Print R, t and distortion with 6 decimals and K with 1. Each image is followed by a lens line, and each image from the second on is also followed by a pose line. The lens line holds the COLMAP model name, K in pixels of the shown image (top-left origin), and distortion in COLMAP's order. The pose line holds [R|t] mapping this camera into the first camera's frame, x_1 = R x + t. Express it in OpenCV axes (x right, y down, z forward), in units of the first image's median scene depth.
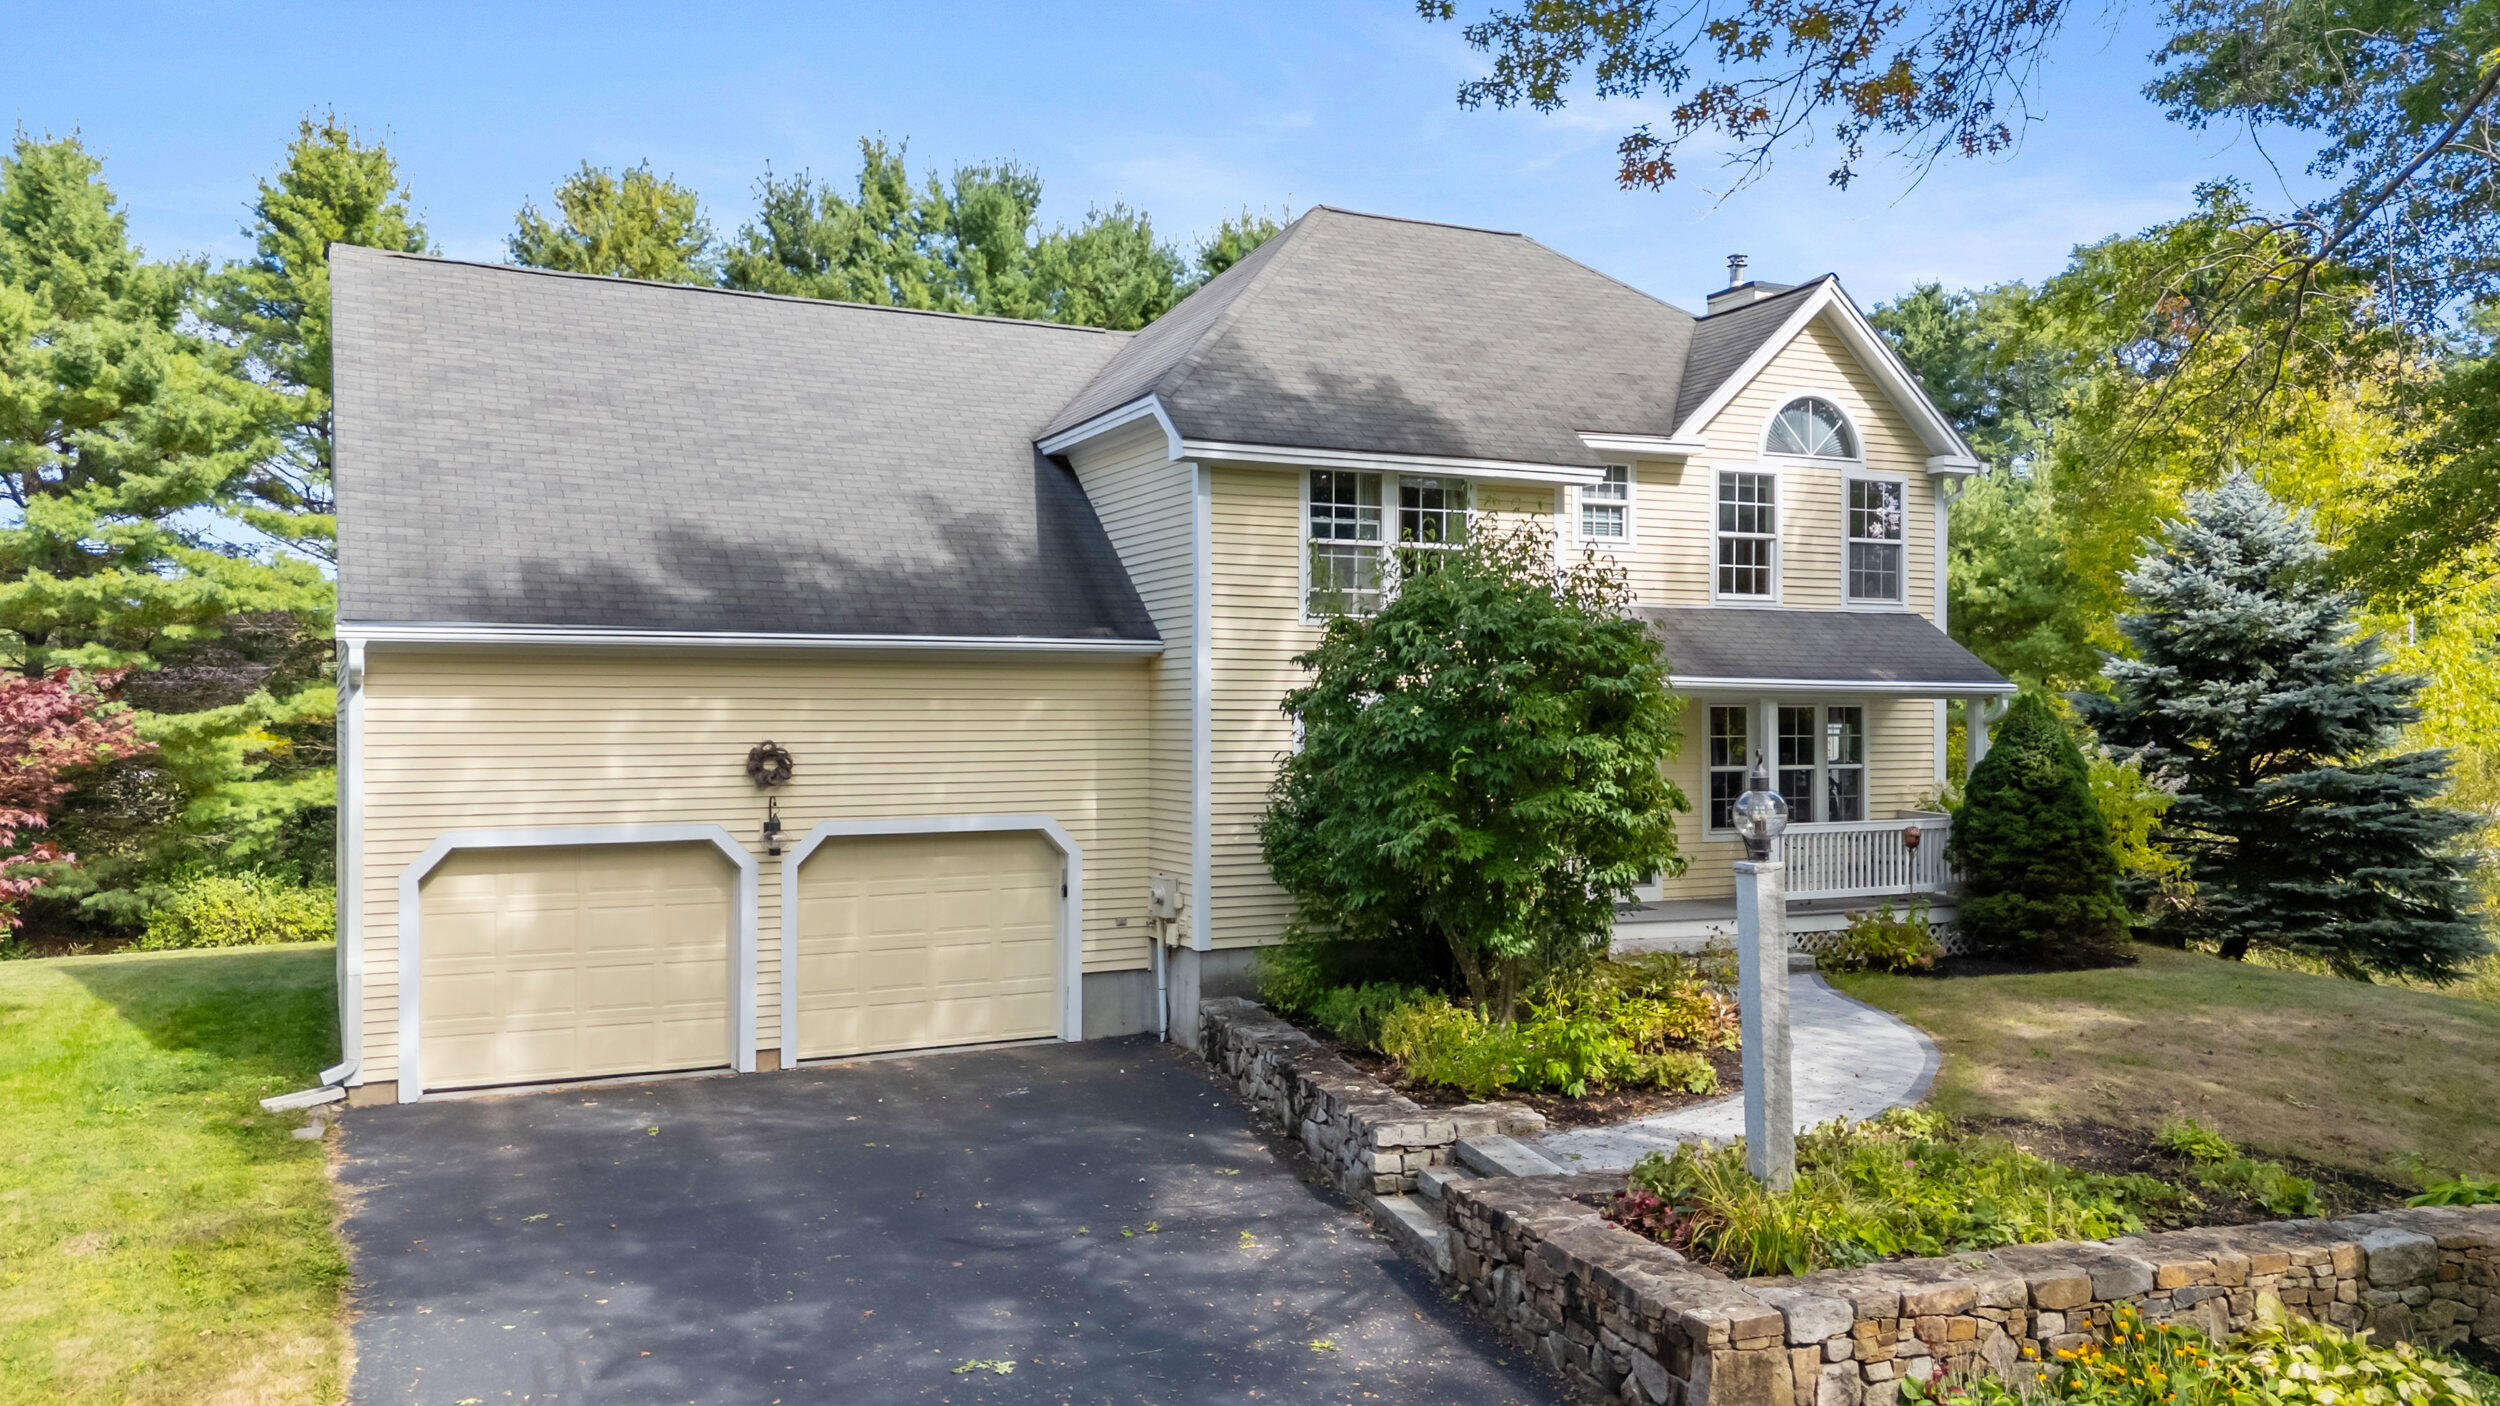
lens RADIAL K [[1686.6, 0, 1254.2], [0, 1686.6, 691.3], [0, 0, 1]] dist [0.043401, -0.031002]
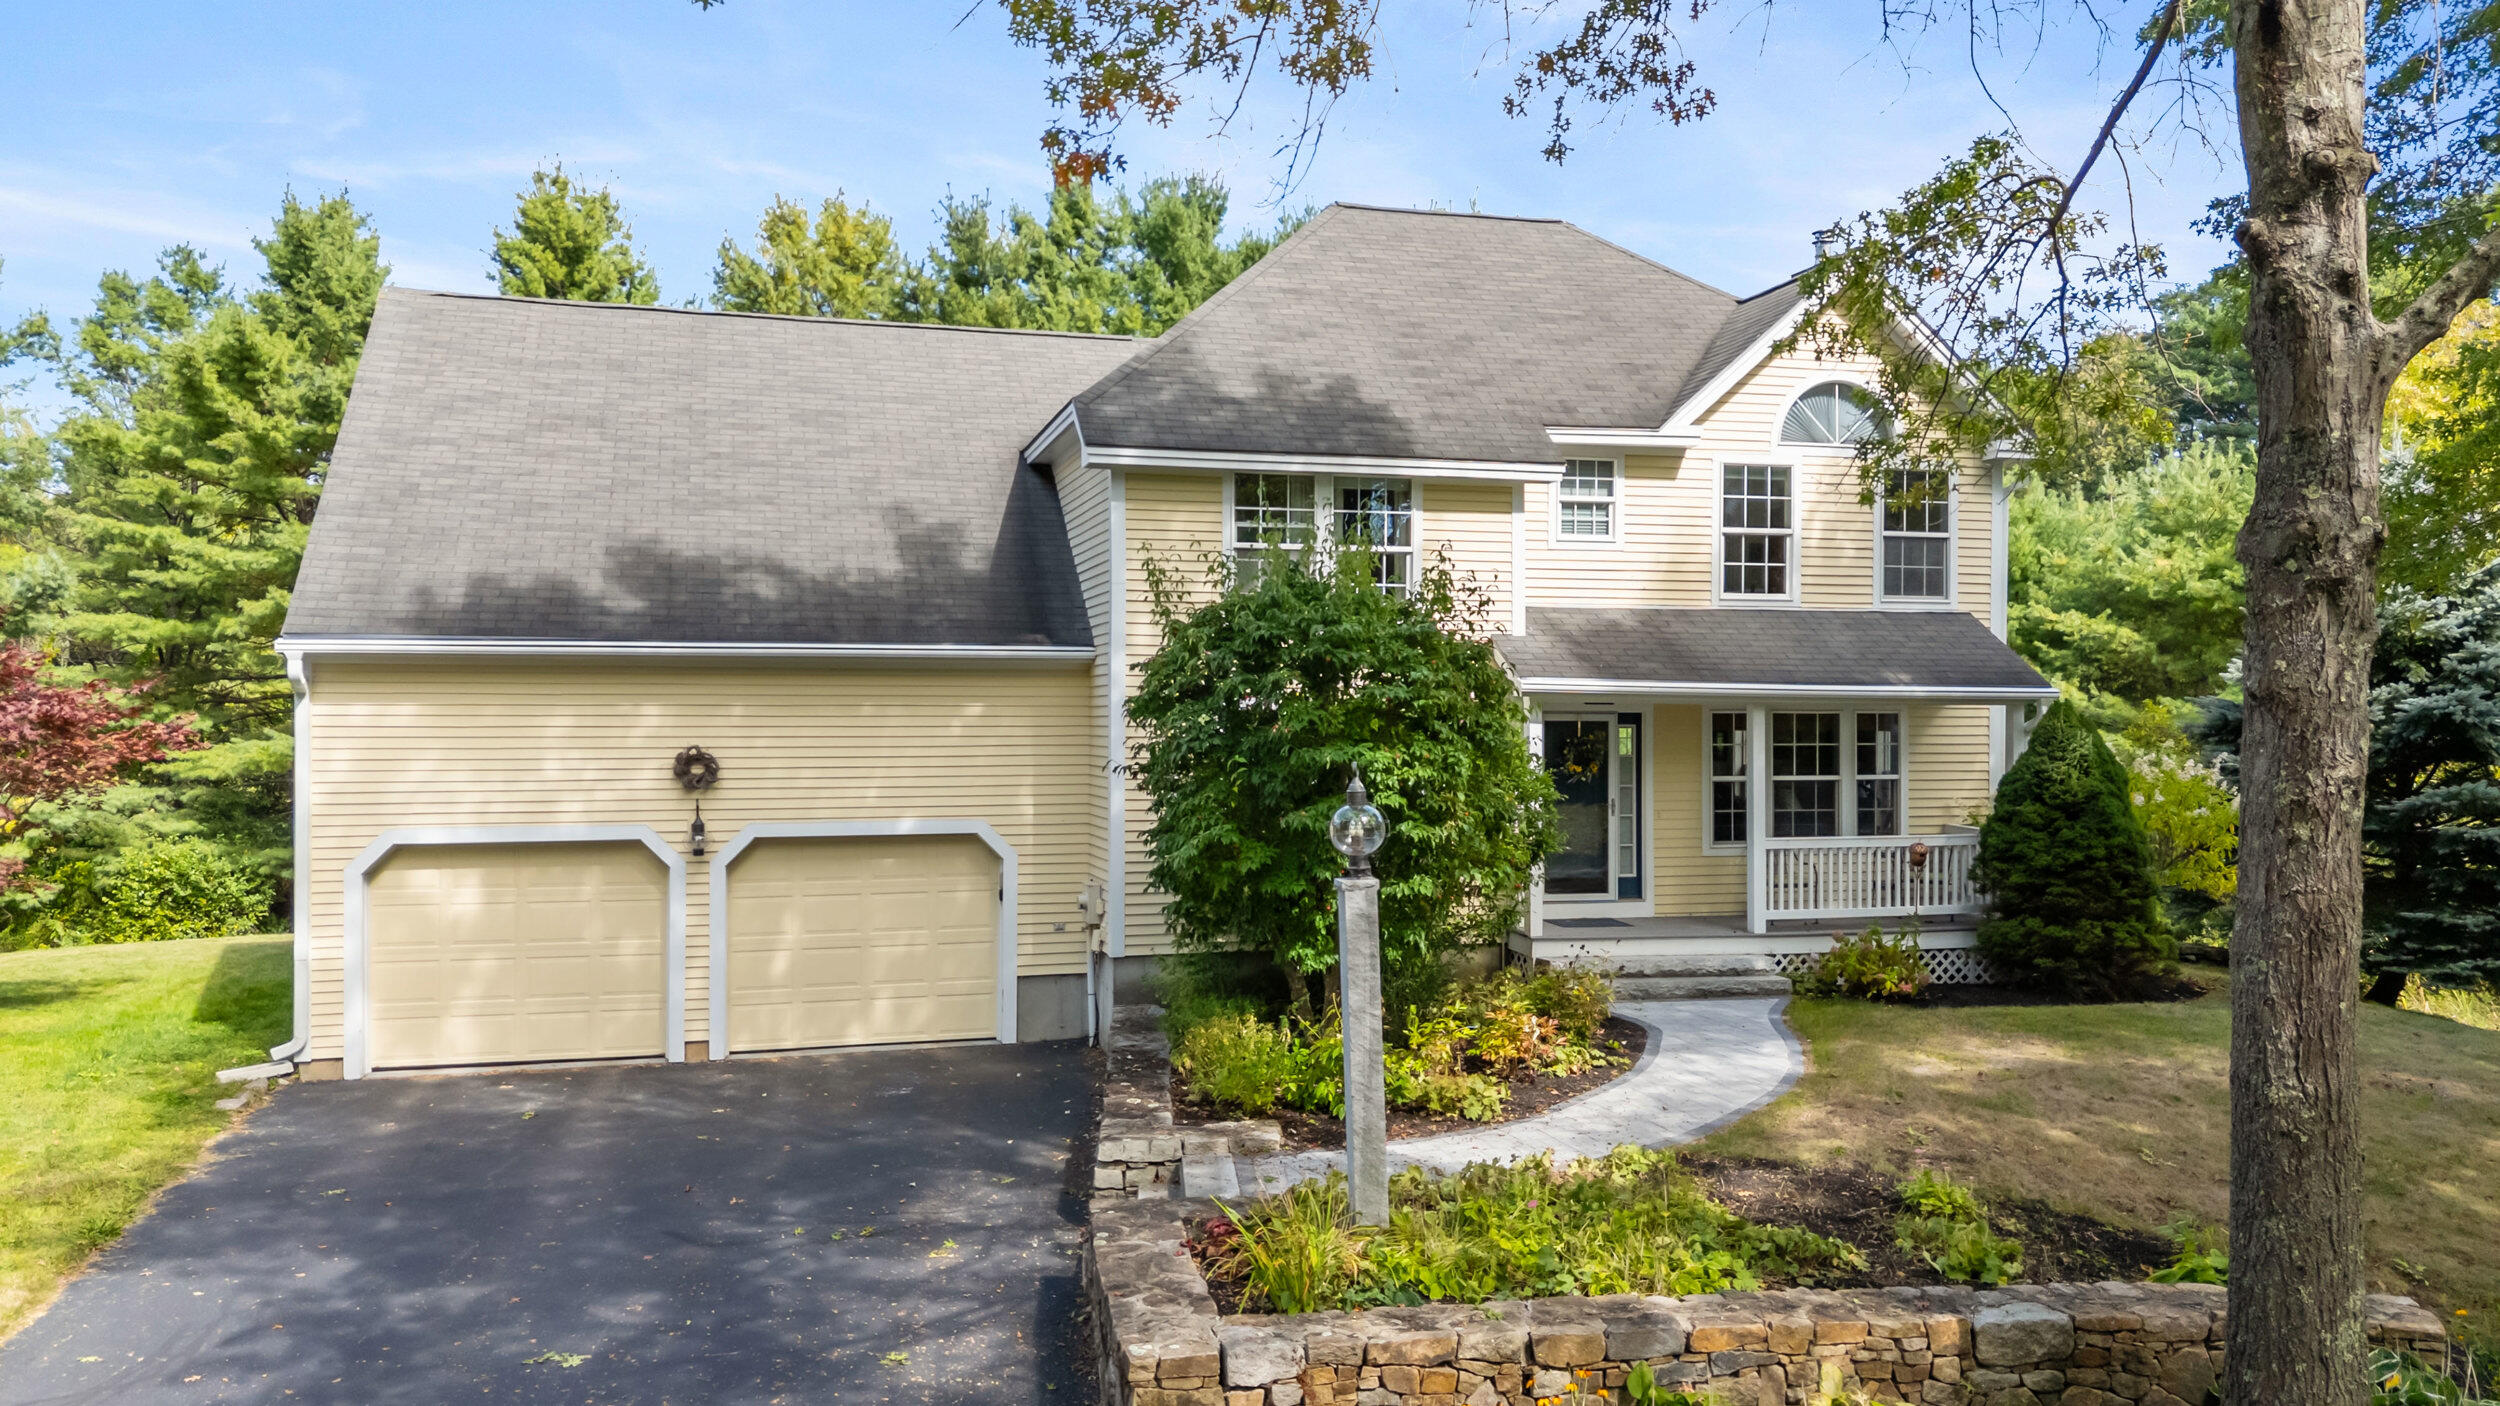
lens RADIAL K [[1687.3, 0, 1250.0], [0, 1687.3, 703.0], [0, 0, 1]] dist [0.029865, -0.005658]
pose [[0.984959, 0.000031, -0.172791, 0.217052], [0.000852, 0.999987, 0.005034, -0.001893], [0.172789, -0.005106, 0.984946, 0.029460]]
